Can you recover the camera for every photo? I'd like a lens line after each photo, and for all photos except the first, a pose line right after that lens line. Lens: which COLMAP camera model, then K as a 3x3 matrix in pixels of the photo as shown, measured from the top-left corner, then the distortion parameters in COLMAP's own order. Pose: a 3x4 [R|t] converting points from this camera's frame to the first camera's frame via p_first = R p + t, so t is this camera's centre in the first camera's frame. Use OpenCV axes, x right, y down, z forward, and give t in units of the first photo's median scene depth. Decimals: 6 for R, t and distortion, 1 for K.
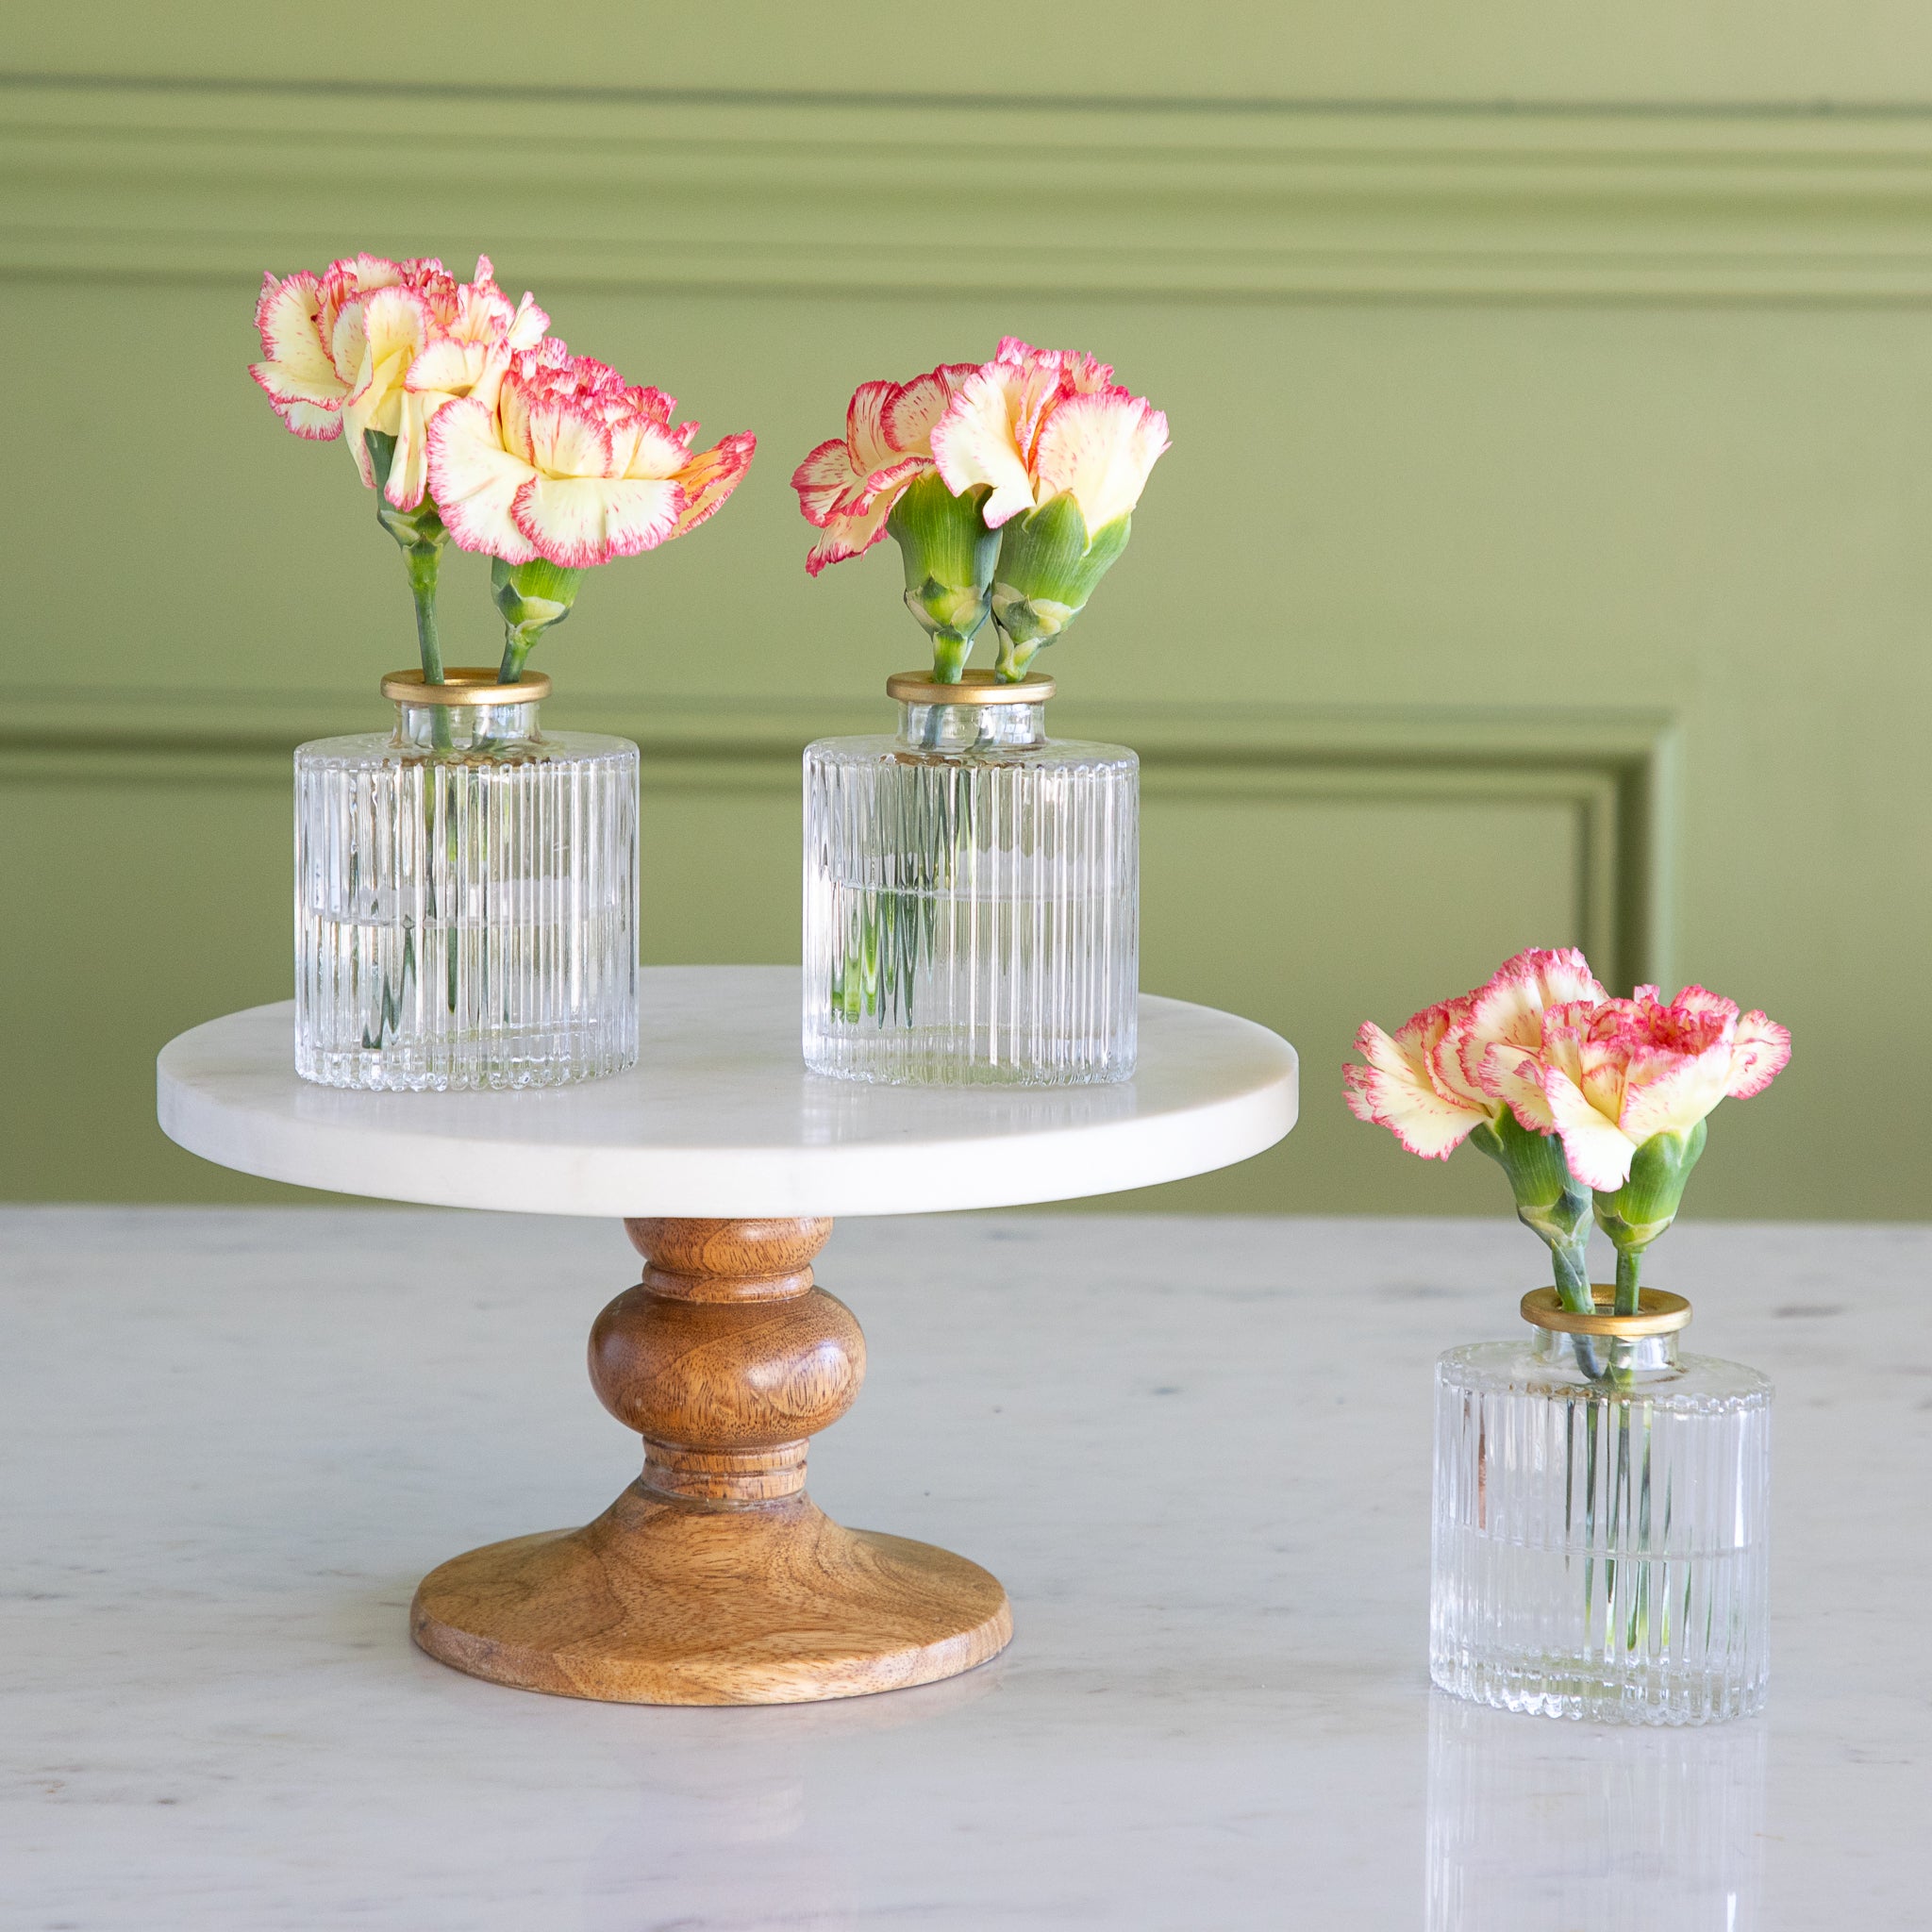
lens RADIAL K [[6614.3, 0, 933.3], [0, 6614.3, 921.7], [0, 0, 1]] dist [0.364106, 0.291451]
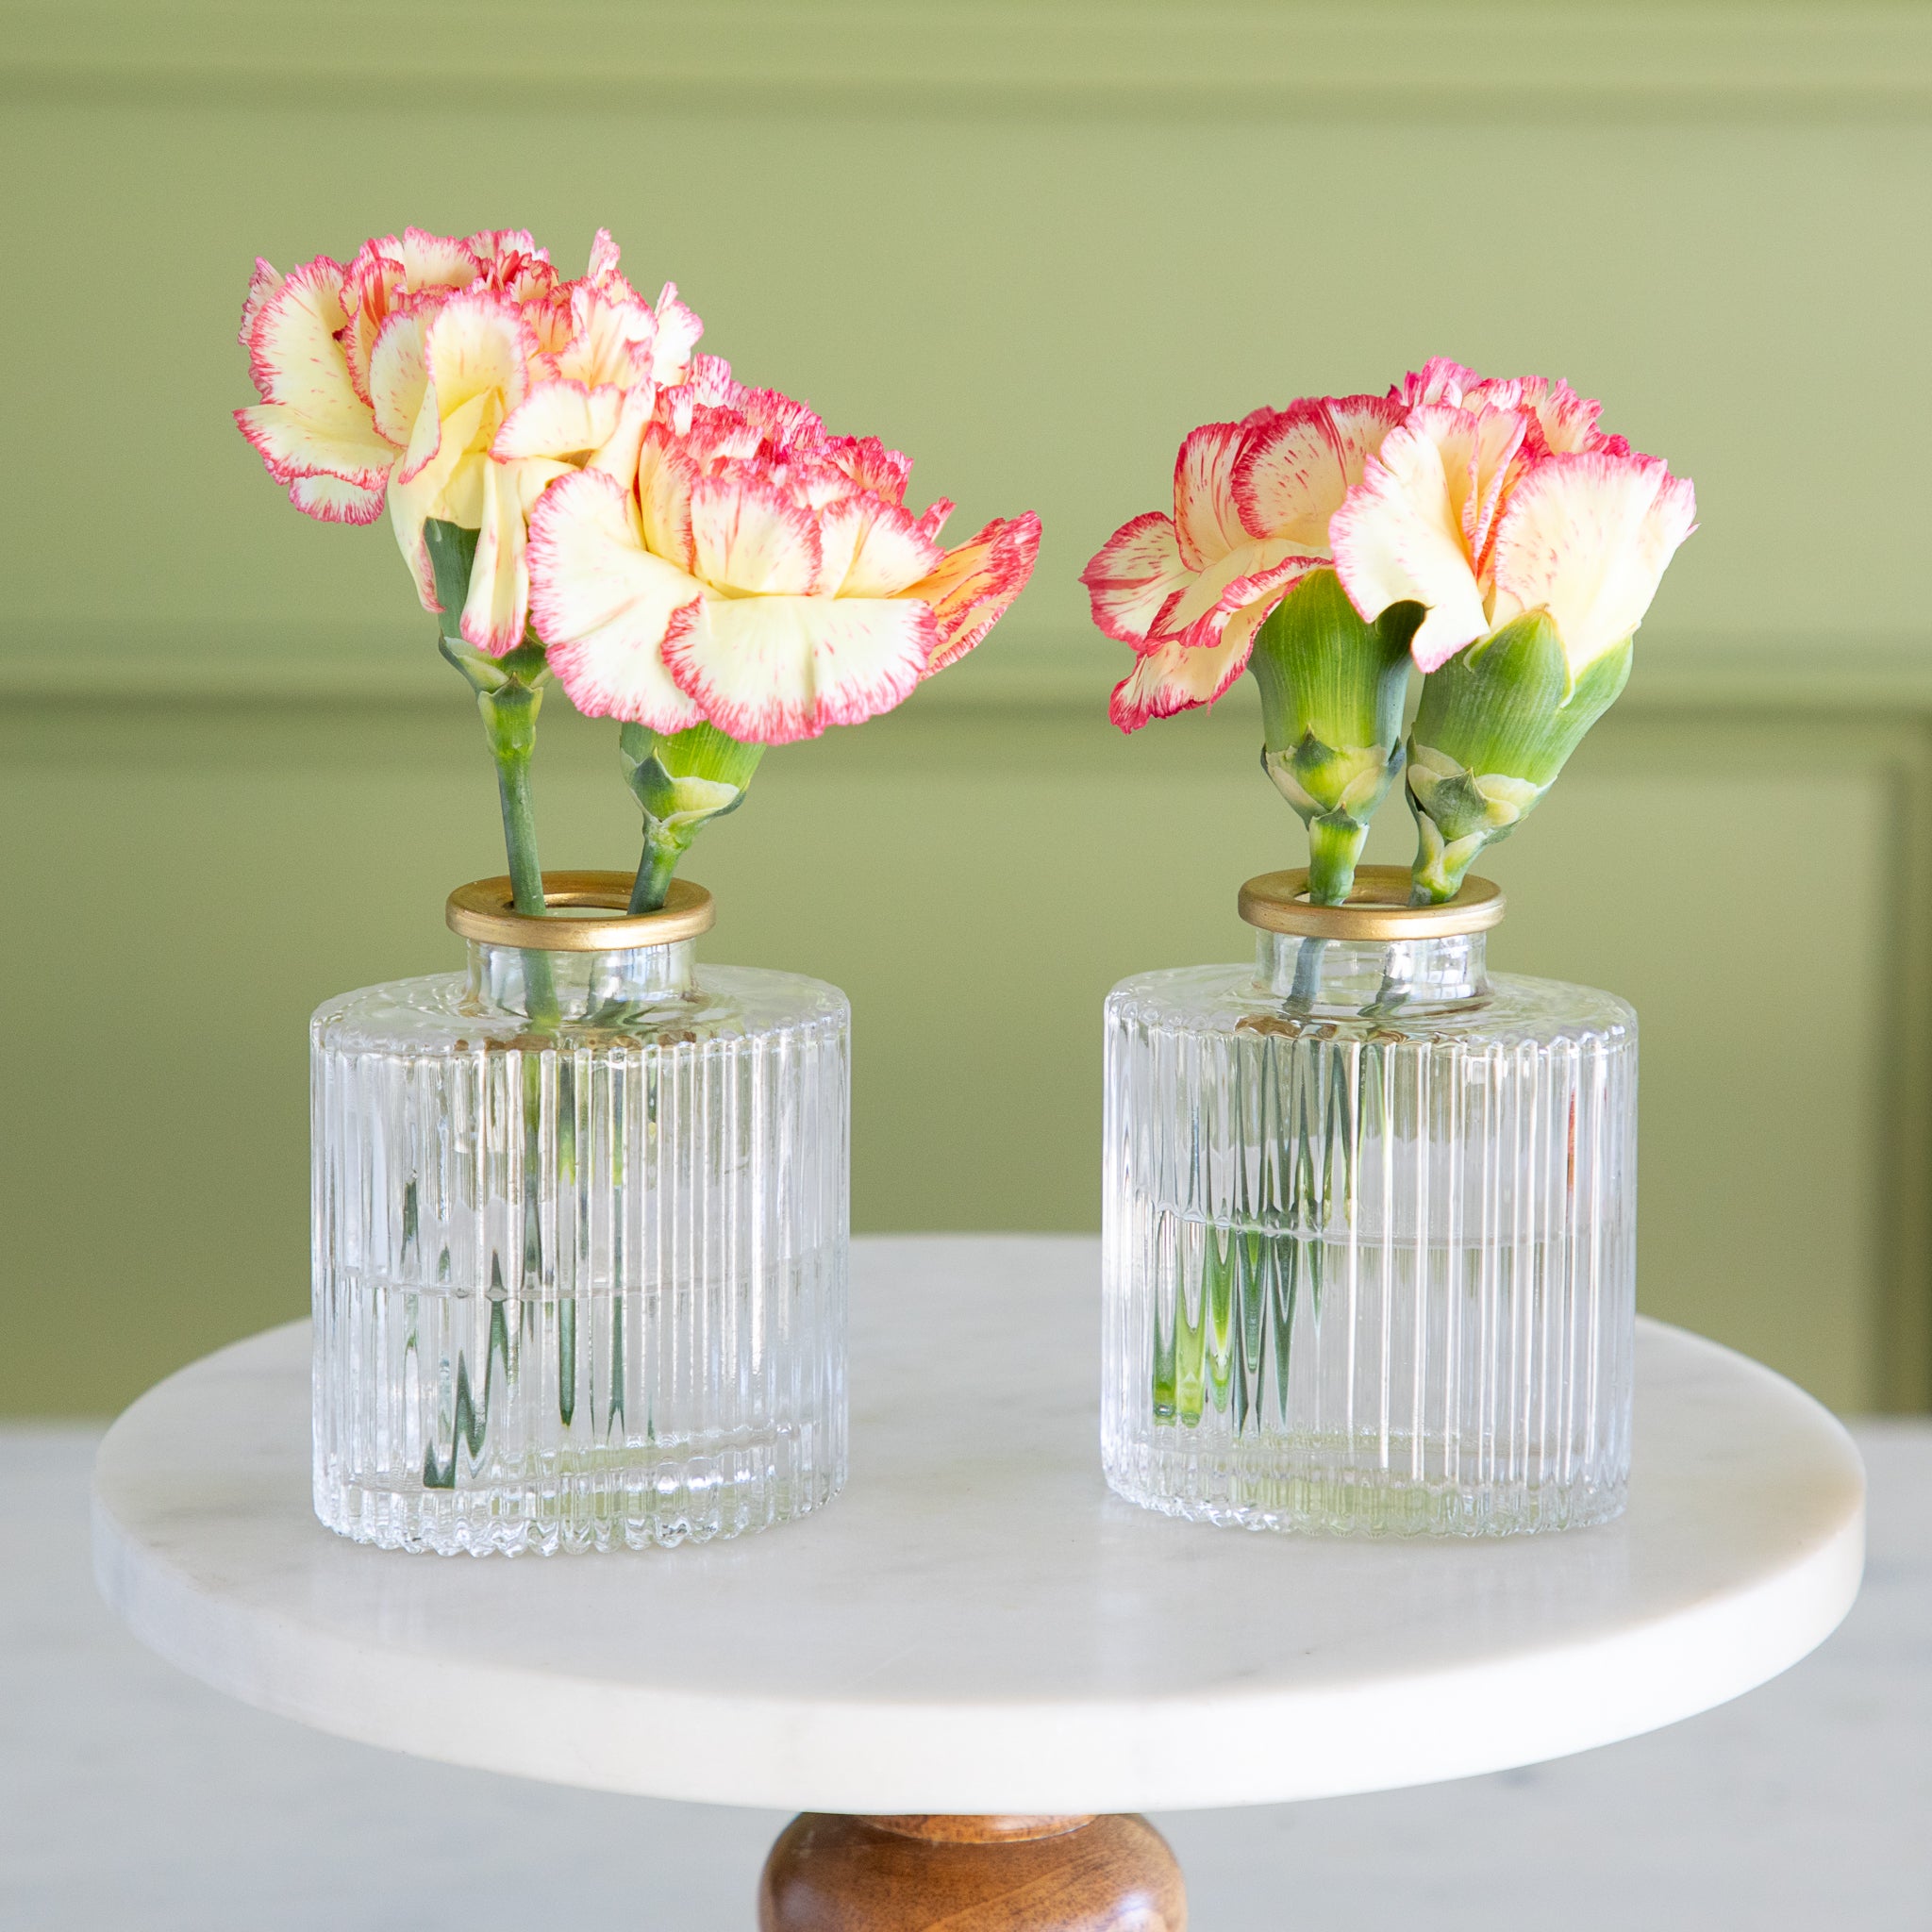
lens RADIAL K [[7028.5, 0, 990.3], [0, 7028.5, 927.1], [0, 0, 1]] dist [0.392185, 1.184449]
pose [[0.999468, -0.007270, 0.031782, -0.052336], [0.005693, 0.998762, 0.049424, -0.066592], [-0.032102, -0.049217, 0.998272, 0.323243]]
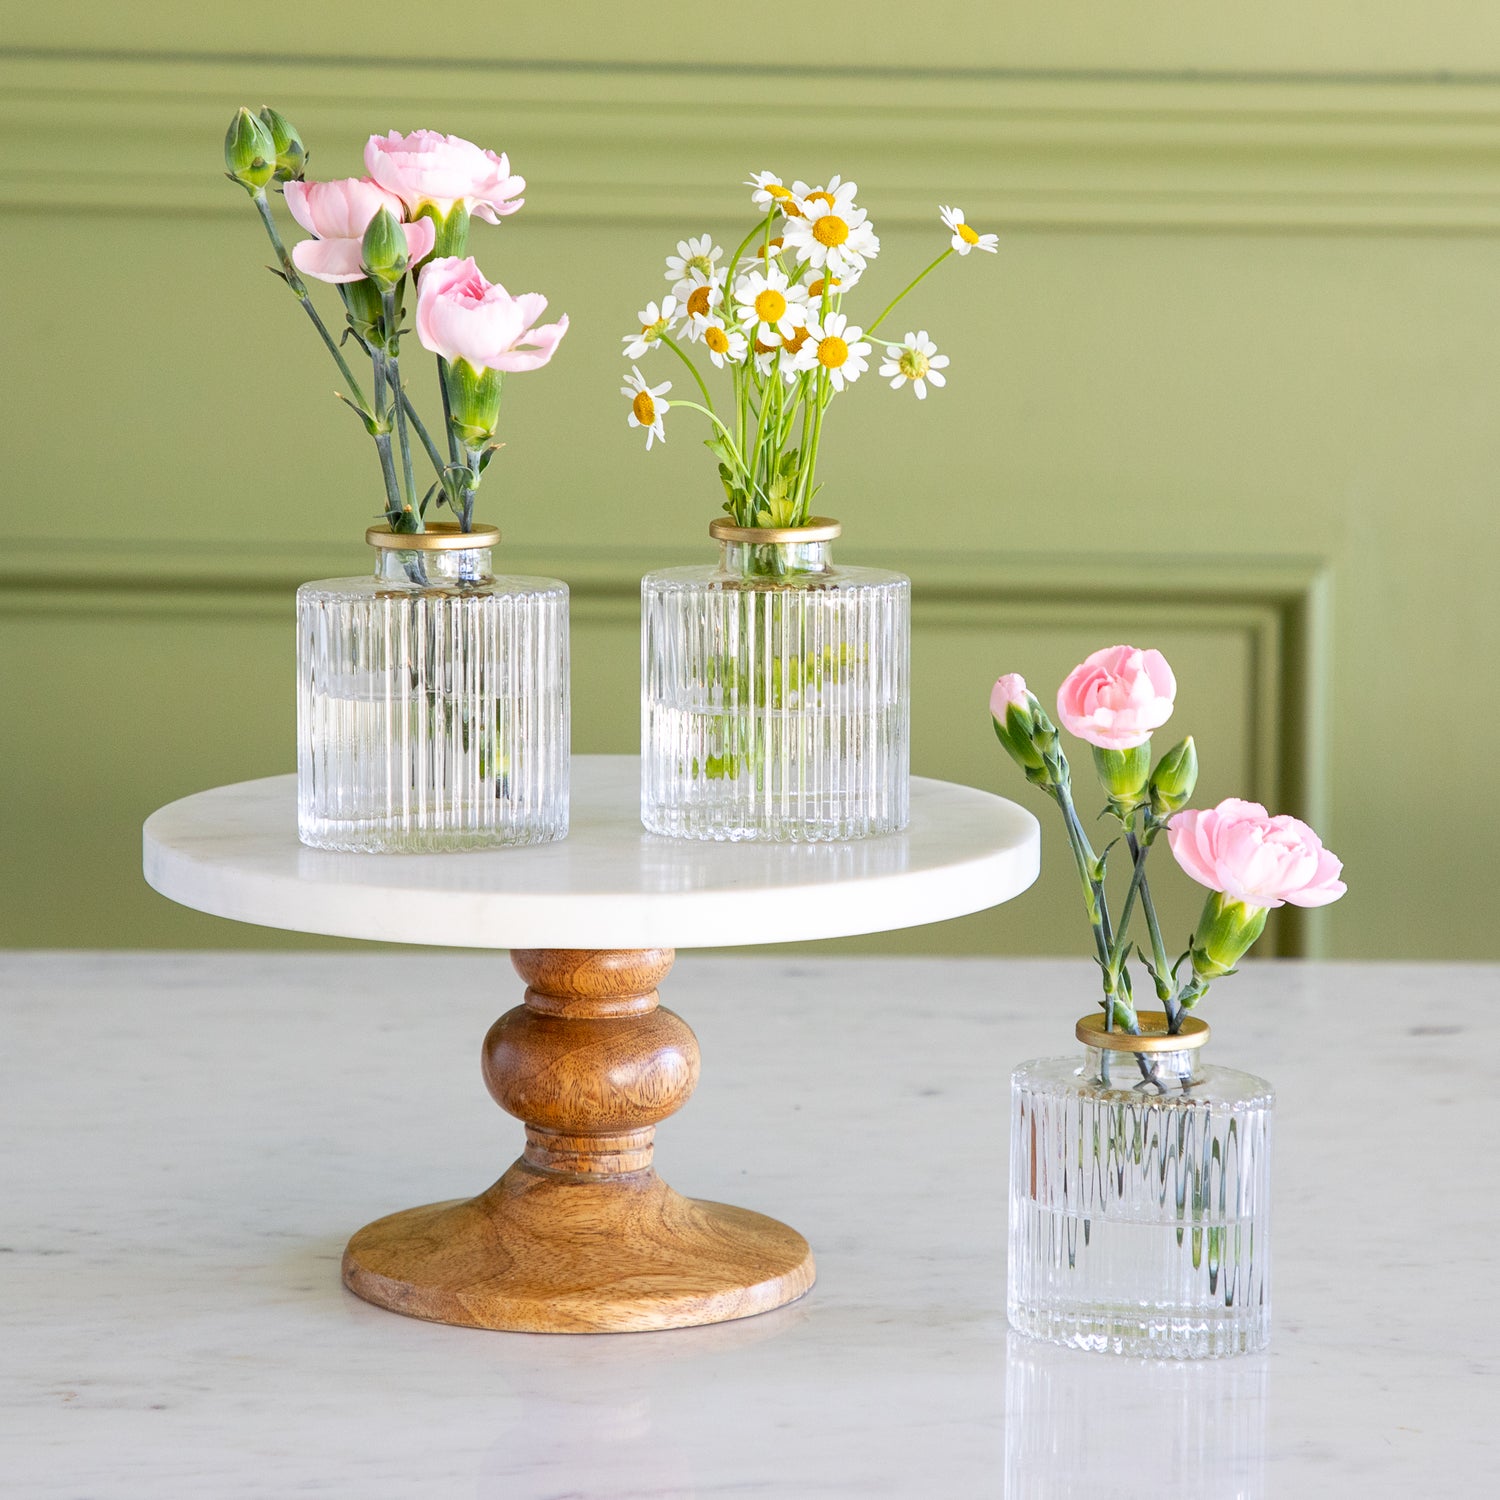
lens RADIAL K [[5456.9, 0, 768.9], [0, 5456.9, 719.8], [0, 0, 1]] dist [0.392185, 1.184449]
pose [[0.999925, -0.001678, 0.012137, -0.009941], [0.001723, 0.999992, -0.003650, 0.004115], [-0.012131, 0.003670, 0.999920, -0.052115]]
